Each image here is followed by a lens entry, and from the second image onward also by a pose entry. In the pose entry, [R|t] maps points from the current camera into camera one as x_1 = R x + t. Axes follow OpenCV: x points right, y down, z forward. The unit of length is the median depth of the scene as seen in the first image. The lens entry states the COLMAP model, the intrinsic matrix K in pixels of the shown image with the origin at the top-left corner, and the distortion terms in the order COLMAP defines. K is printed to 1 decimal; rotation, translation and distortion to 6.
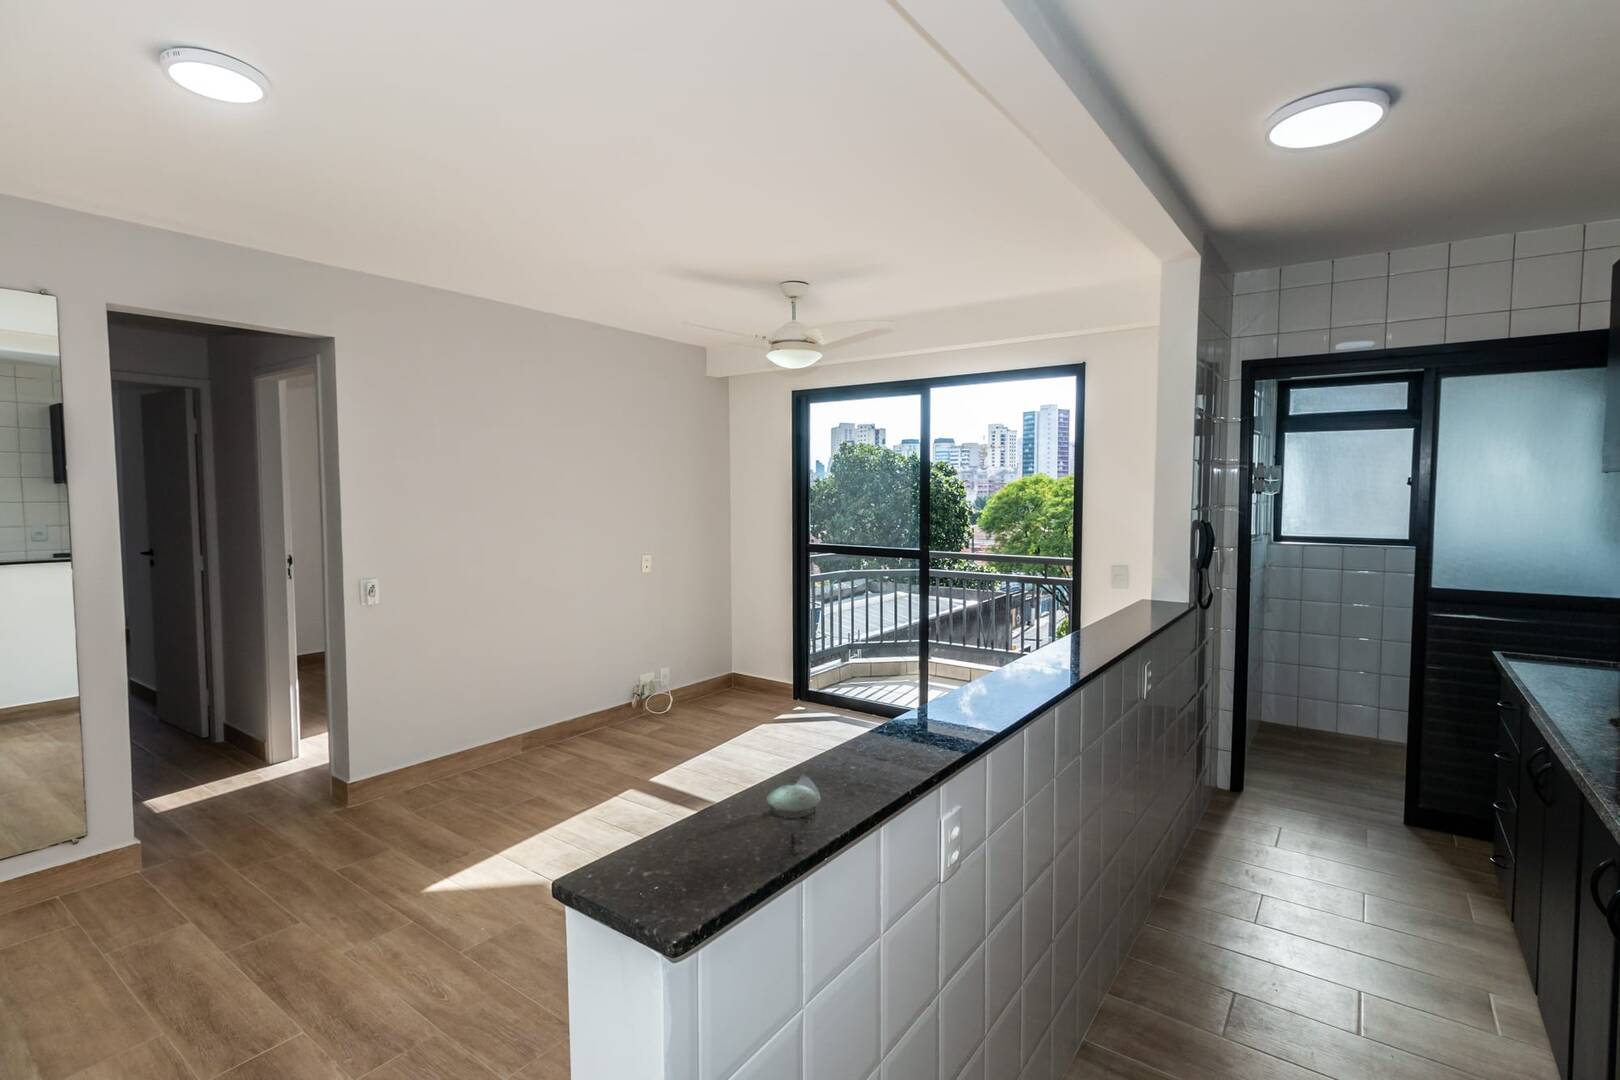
lens RADIAL K [[774.9, 0, 774.5], [0, 774.9, 524.1], [0, 0, 1]] dist [0.001882, -0.001431]
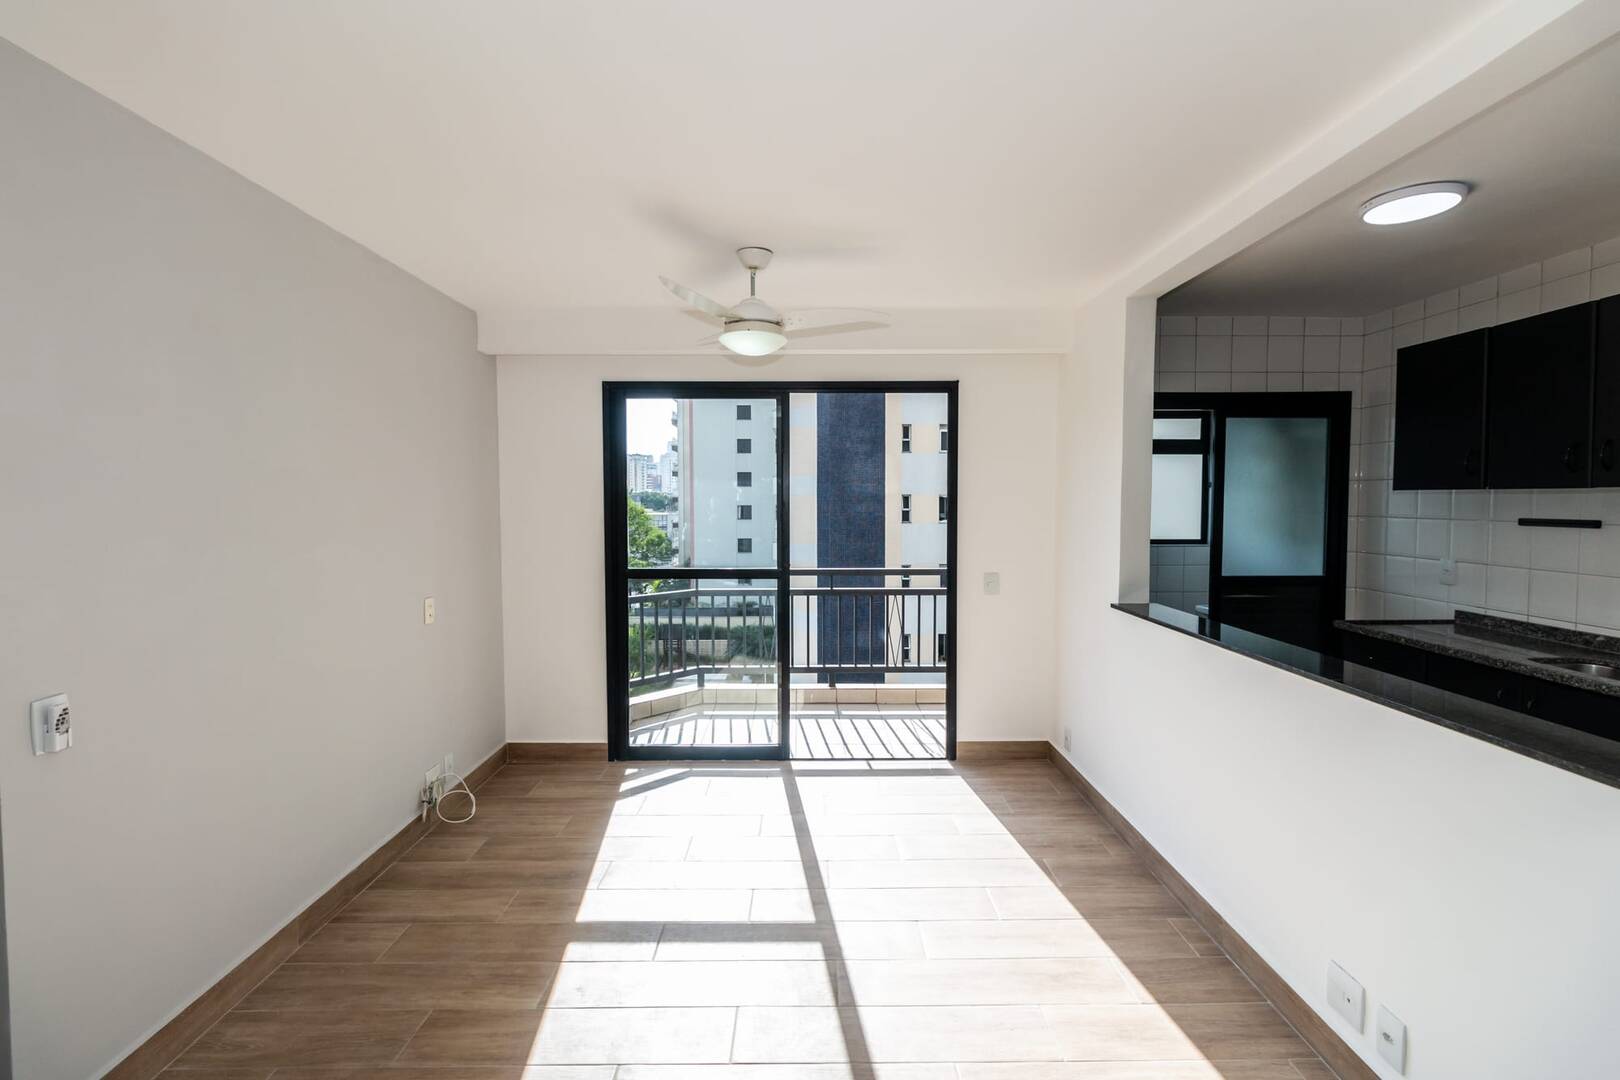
lens RADIAL K [[774.9, 0, 764.5], [0, 774.9, 525.9], [0, 0, 1]] dist [0.001882, -0.001431]
pose [[0.789206, -0.023450, 0.613681, -0.420673], [0.029036, 0.999578, 0.000856, -0.019997], [-0.613442, 0.017144, 0.789554, 0.317906]]
